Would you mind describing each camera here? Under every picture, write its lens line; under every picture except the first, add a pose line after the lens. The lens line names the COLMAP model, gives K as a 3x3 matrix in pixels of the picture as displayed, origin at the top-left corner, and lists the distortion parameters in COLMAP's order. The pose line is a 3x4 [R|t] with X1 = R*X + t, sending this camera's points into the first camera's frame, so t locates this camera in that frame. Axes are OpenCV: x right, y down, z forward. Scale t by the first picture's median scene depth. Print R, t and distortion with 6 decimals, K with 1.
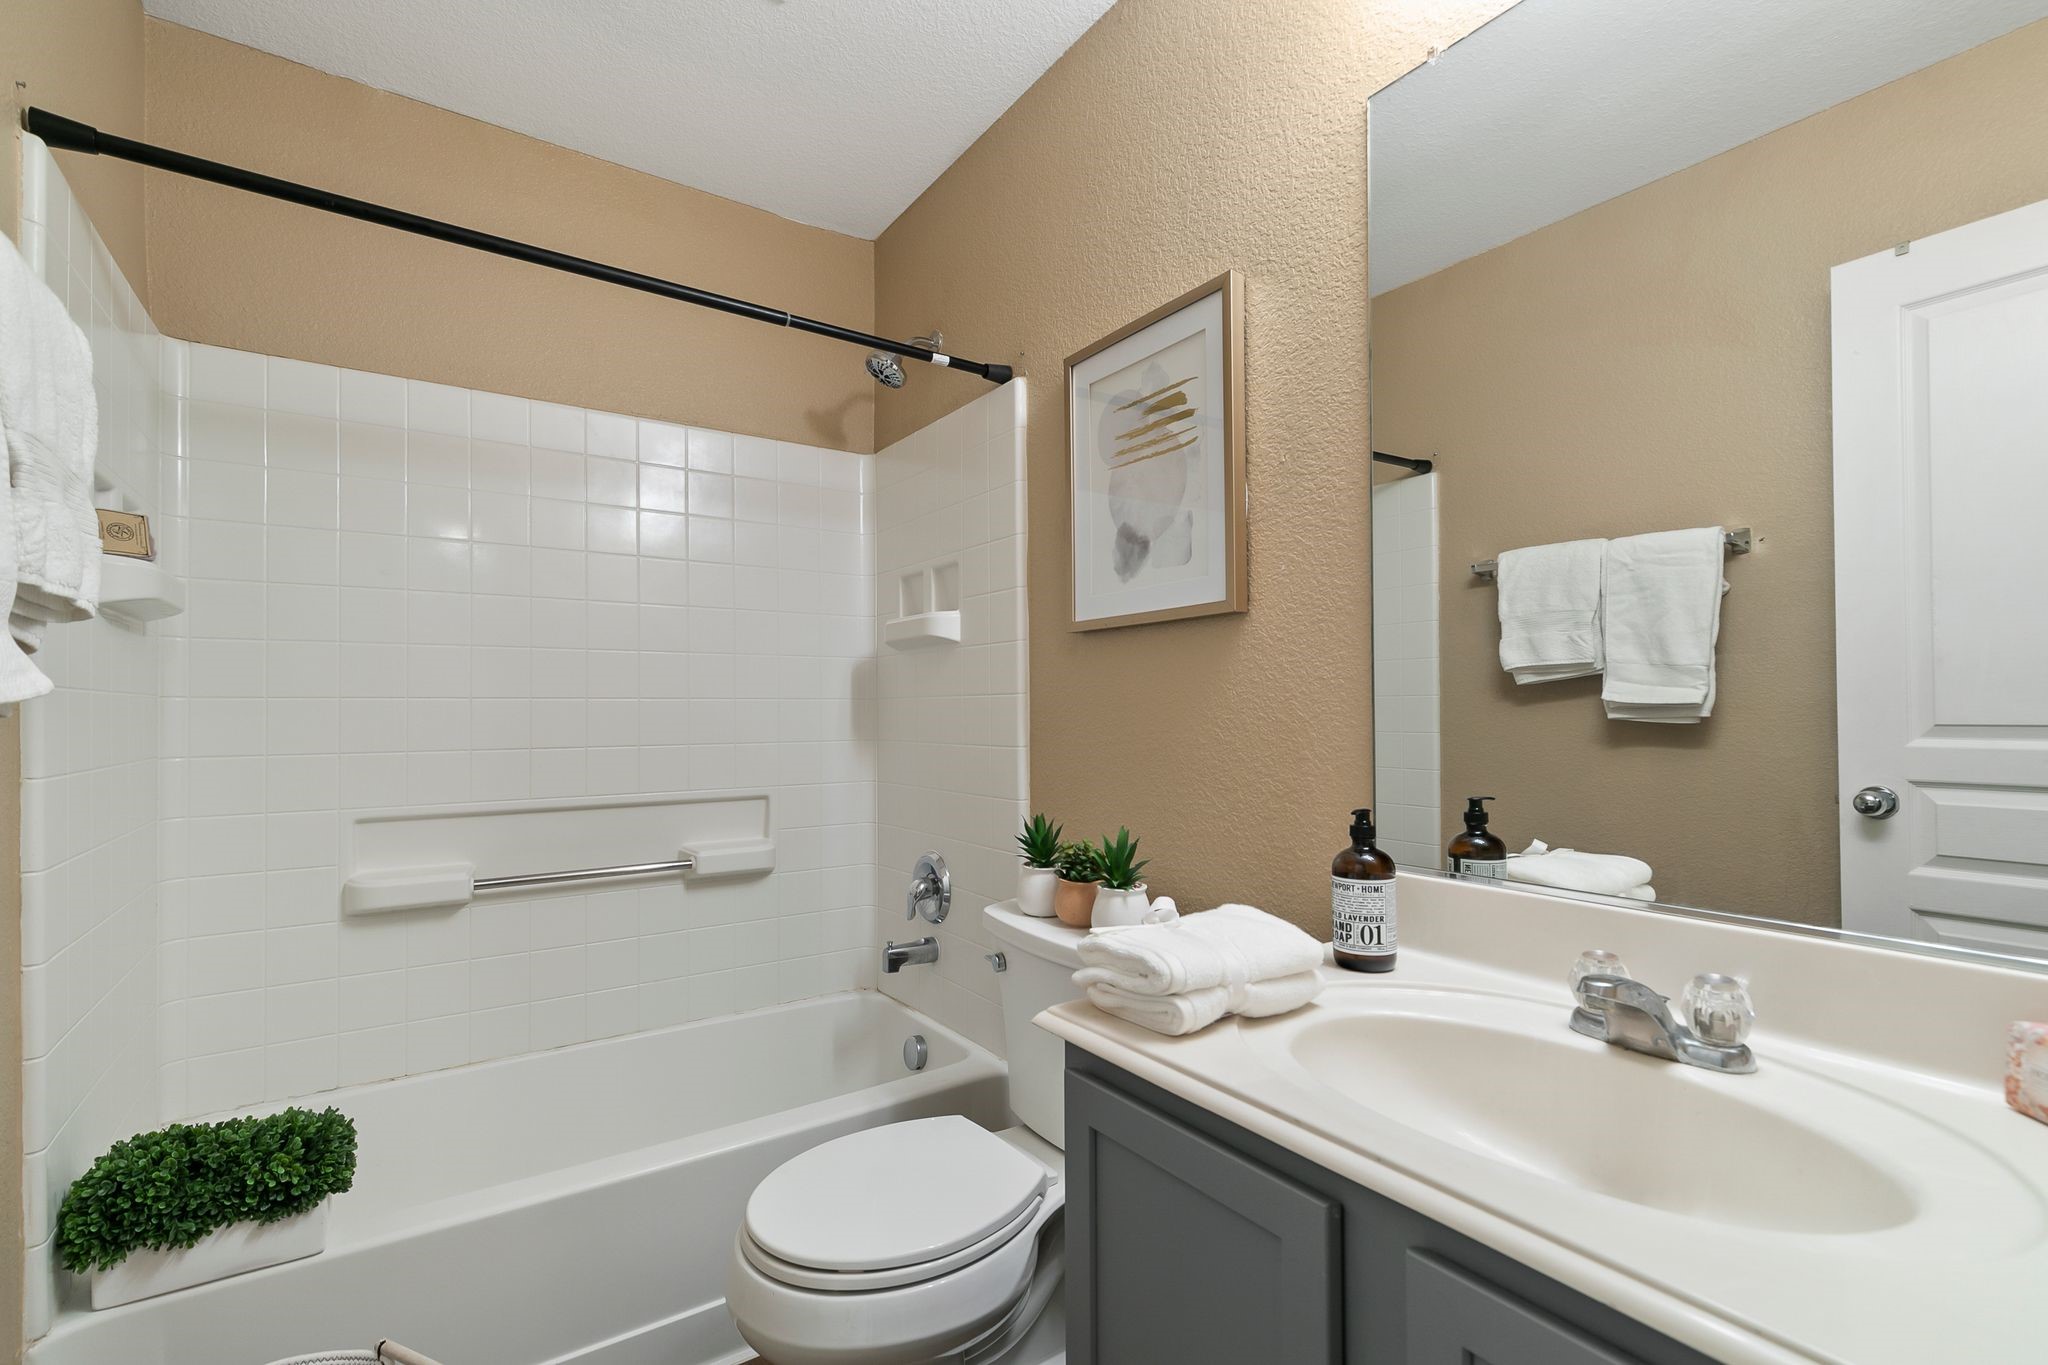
lens RADIAL K [[924.7, 0, 1023.1], [0, 924.7, 692.5], [0, 0, 1]] dist [0.008094, -0.003286]
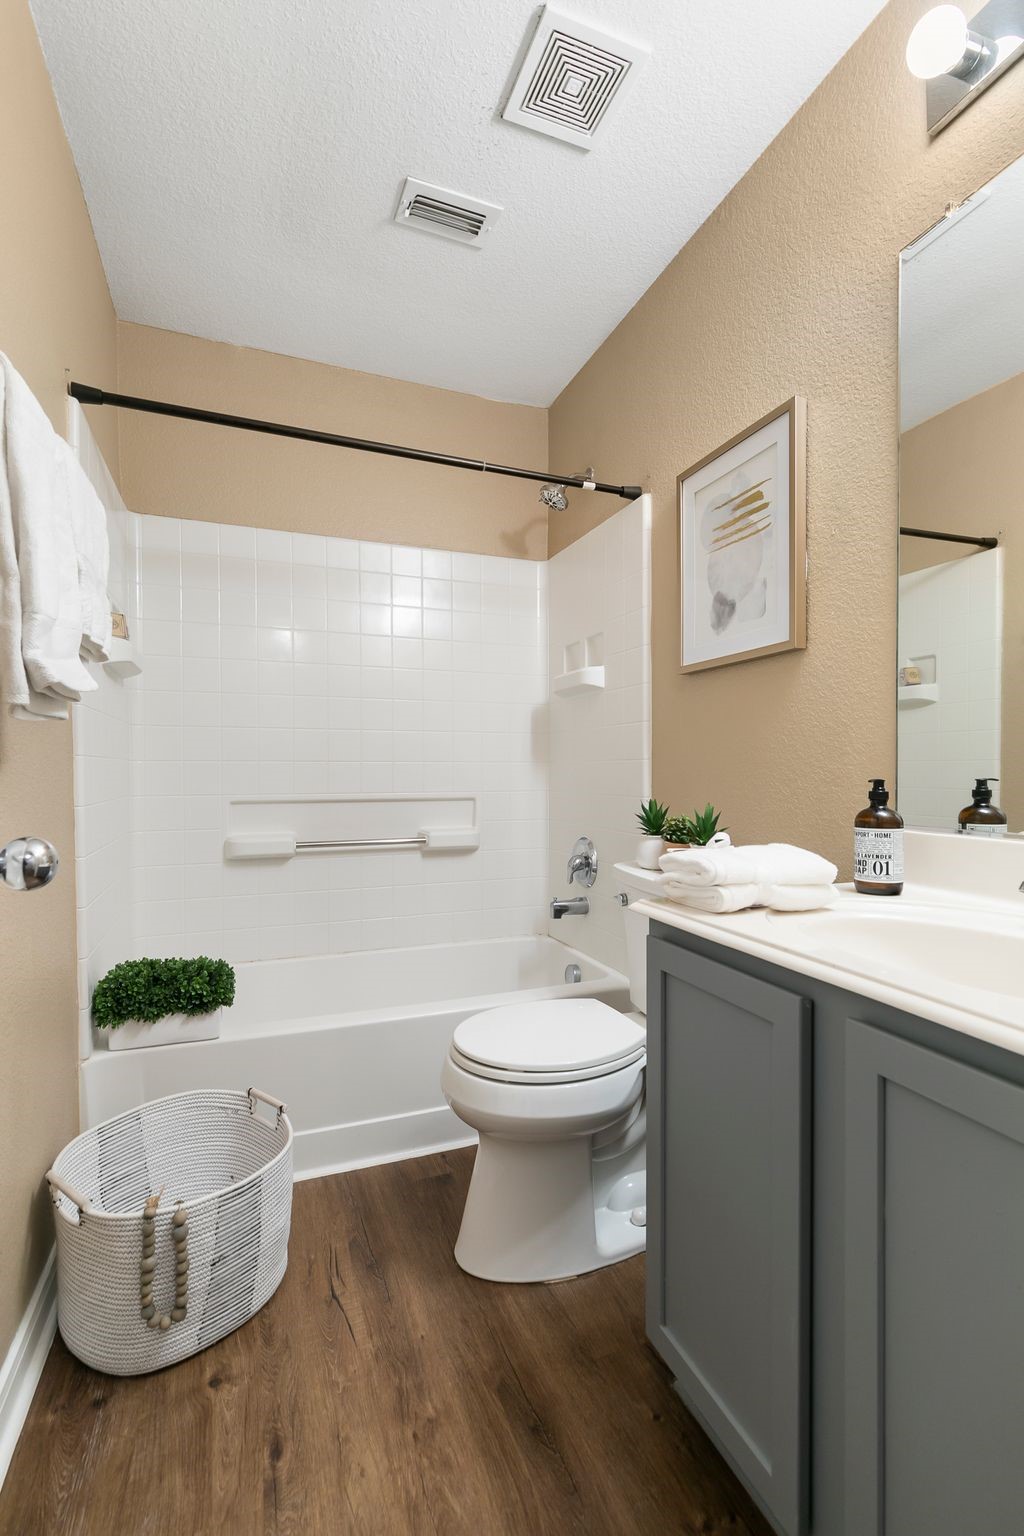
lens RADIAL K [[693.6, 0, 508.5], [0, 693.6, 769.0], [0, 0, 1]] dist [0.008094, -0.003286]
pose [[0.972649, 0.006021, -0.232204, 0.048206], [-0.000383, 0.999704, 0.024317, 0.057745], [0.232281, -0.023563, 0.972363, -0.088491]]
